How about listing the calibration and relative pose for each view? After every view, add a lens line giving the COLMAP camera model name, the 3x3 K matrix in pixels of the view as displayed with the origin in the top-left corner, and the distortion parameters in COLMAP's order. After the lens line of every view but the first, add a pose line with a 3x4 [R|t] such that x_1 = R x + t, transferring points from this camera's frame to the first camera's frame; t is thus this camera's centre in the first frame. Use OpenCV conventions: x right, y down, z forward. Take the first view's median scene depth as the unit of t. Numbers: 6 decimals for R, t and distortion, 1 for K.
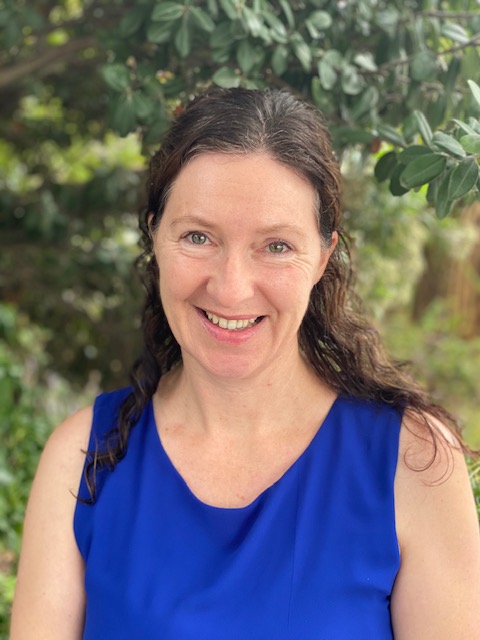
lens RADIAL K [[962.7, 0, 243.6], [0, 962.7, 319.8], [0, 0, 1]] dist [0.058082, 0.000000]
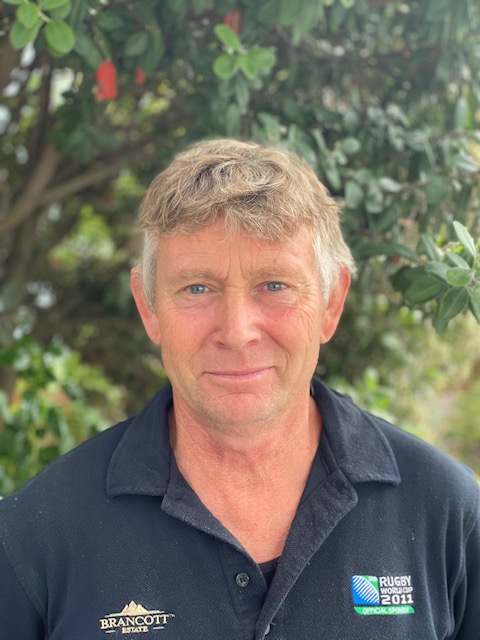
lens RADIAL K [[962.7, 0, 244.9], [0, 962.7, 320.4], [0, 0, 1]] dist [0.058082, 0.000000]
pose [[0.994739, 0.021492, -0.100167, 0.074703], [-0.026580, 0.998408, -0.049749, -0.047584], [0.098938, 0.052150, 0.993726, -0.115496]]
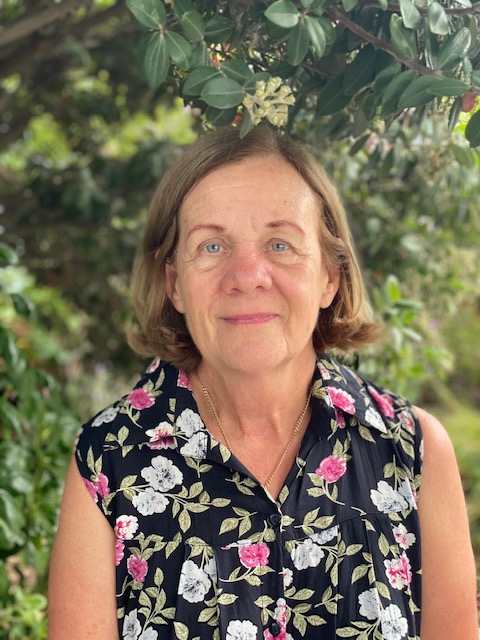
lens RADIAL K [[962.7, 0, 241.6], [0, 962.7, 319.4], [0, 0, 1]] dist [0.058082, 0.000000]
pose [[0.997853, 0.024630, -0.060690, 0.003056], [-0.023943, 0.999641, 0.012025, -0.004676], [0.060964, -0.010547, 0.998084, 0.183212]]
